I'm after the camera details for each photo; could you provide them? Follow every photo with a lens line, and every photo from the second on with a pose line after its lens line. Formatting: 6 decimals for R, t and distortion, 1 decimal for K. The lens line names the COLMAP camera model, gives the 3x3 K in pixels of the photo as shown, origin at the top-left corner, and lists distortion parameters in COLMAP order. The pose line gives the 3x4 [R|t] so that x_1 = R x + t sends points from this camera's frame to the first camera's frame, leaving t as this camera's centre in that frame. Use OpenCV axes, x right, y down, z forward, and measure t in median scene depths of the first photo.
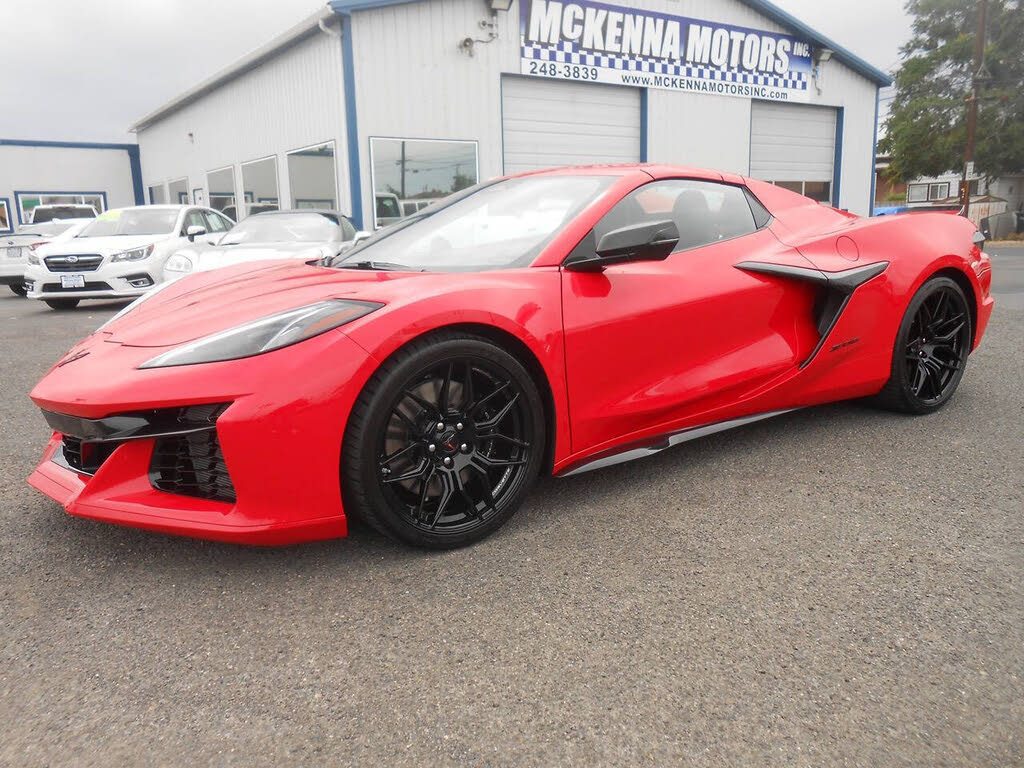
lens RADIAL K [[776.9, 0, 510.6], [0, 776.9, 386.6], [0, 0, 1]] dist [-0.037648, 0.048574]
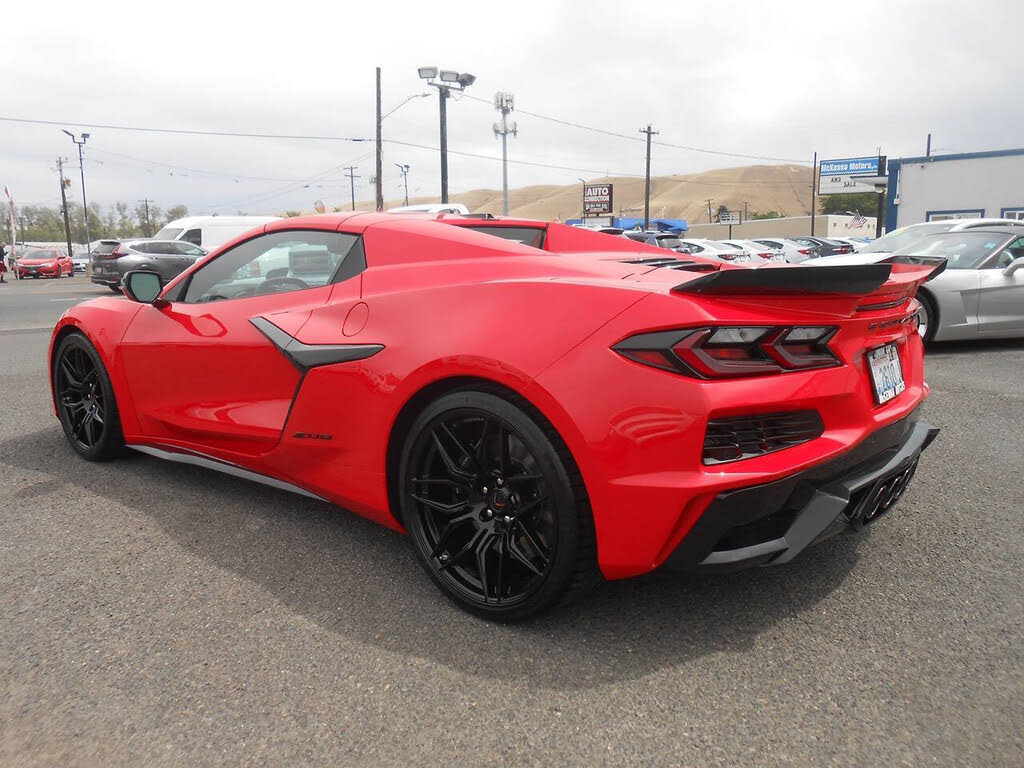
lens RADIAL K [[776.9, 0, 510.6], [0, 776.9, 386.6], [0, 0, 1]] dist [-0.037648, 0.048574]
pose [[0.261874, 0.184222, -0.947357, 0.378127], [-0.187665, 0.972596, 0.137254, -0.076742], [0.946680, 0.141842, 0.289269, 0.293946]]
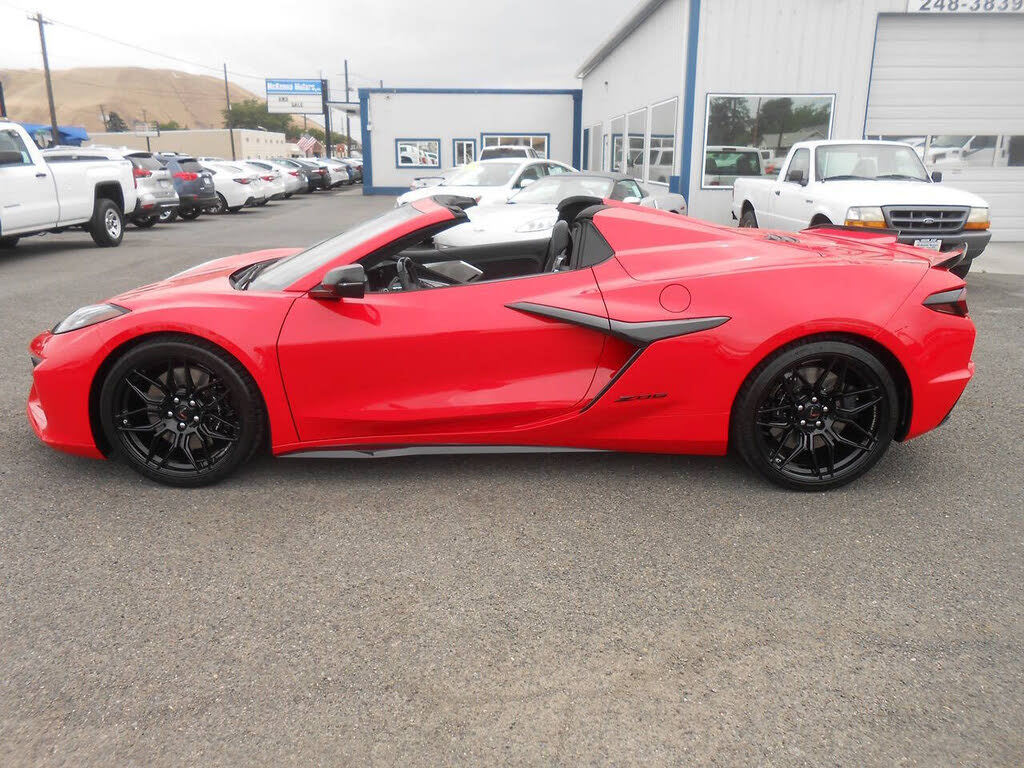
lens RADIAL K [[778.5, 0, 510.8], [0, 778.5, 386.2], [0, 0, 1]] dist [-0.034089, 0.038980]
pose [[0.828412, 0.181431, -0.529921, 0.248226], [-0.138337, 0.983050, 0.120312, -0.049335], [0.542768, -0.026360, 0.839469, 0.031318]]
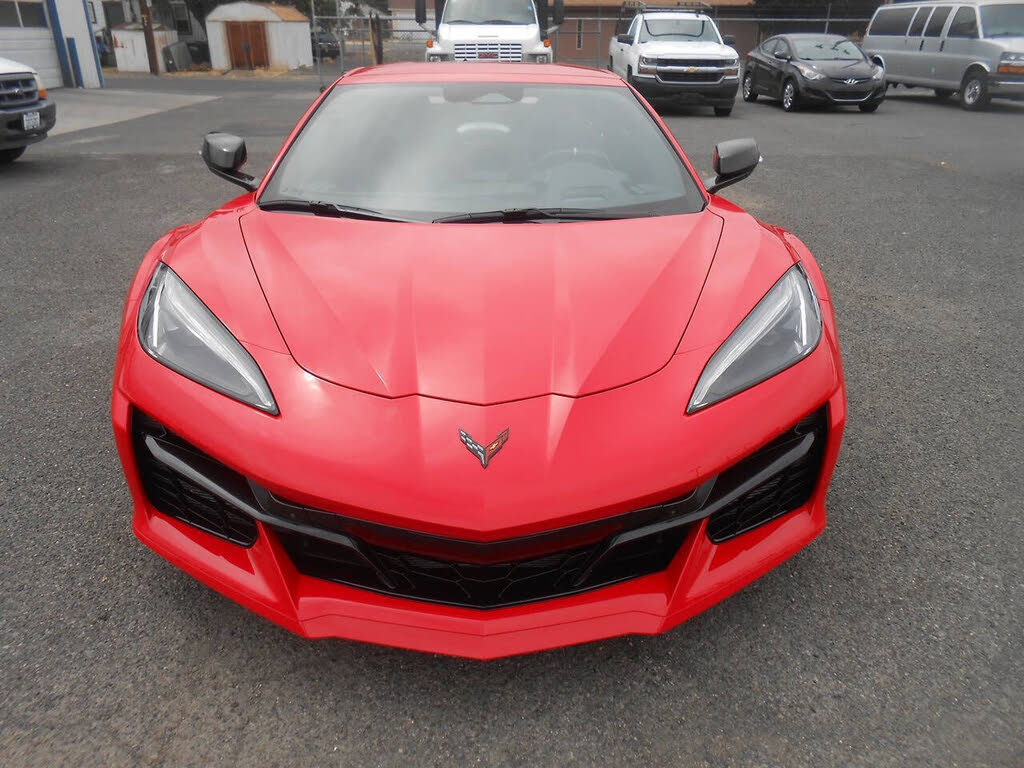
lens RADIAL K [[770.1, 0, 512.0], [0, 770.1, 384.0], [0, 0, 1]] dist [-0.001219, 0.005706]
pose [[0.523186, -0.319649, 0.790001, -0.247639], [0.147815, 0.946979, 0.285274, -0.060636], [-0.839302, -0.032477, 0.542695, 0.156657]]
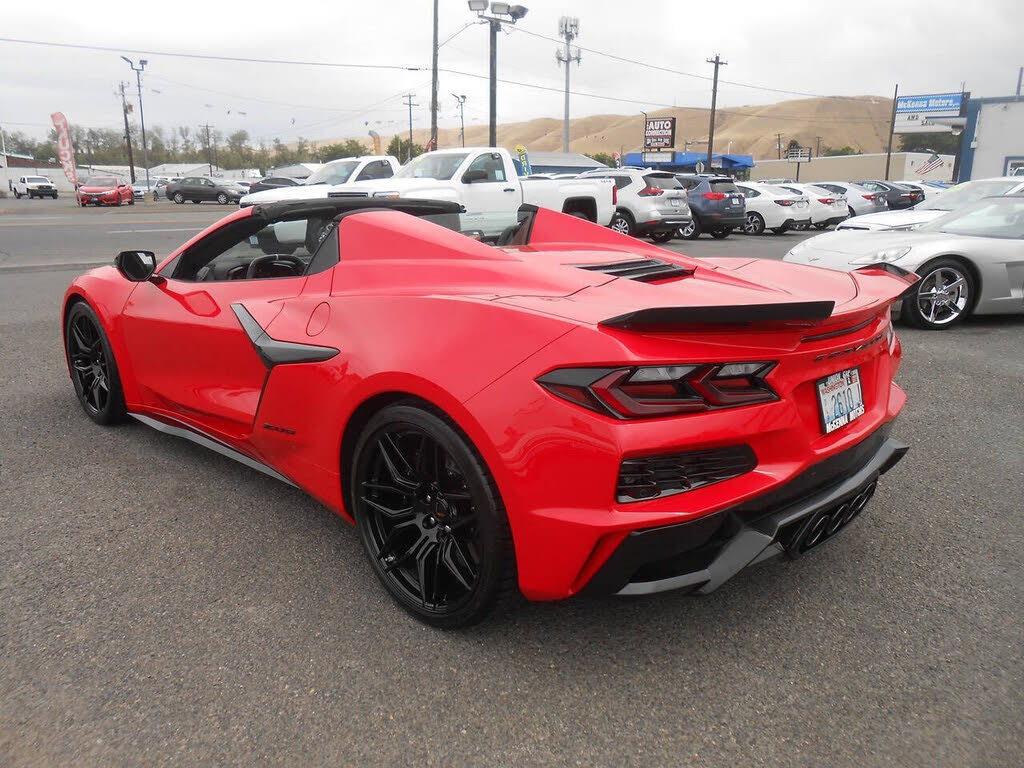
lens RADIAL K [[776.9, 0, 510.6], [0, 776.9, 386.6], [0, 0, 1]] dist [-0.037648, 0.048574]
pose [[0.189451, 0.271741, -0.943539, 0.381783], [-0.210017, 0.949917, 0.231409, -0.103726], [0.959167, 0.154319, 0.237033, 0.318210]]
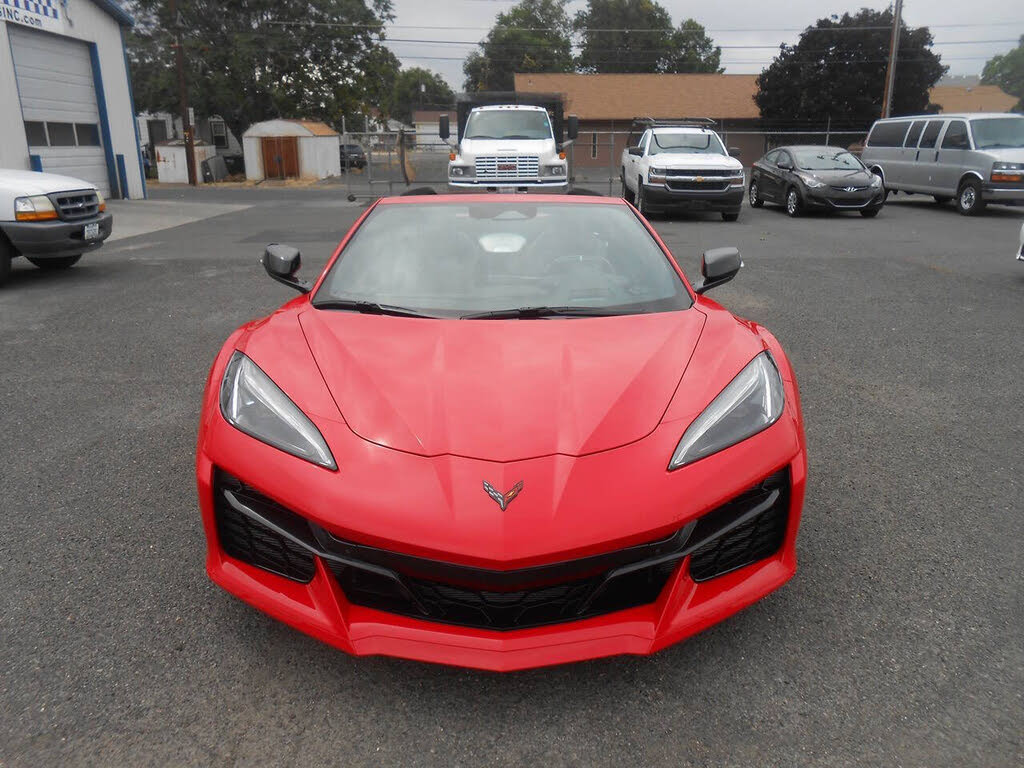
lens RADIAL K [[778.5, 0, 510.8], [0, 778.5, 386.2], [0, 0, 1]] dist [-0.034089, 0.038980]
pose [[0.543369, -0.219884, 0.810186, -0.277241], [0.152241, 0.974896, 0.162482, -0.062615], [-0.825574, 0.035056, 0.563204, 0.136668]]
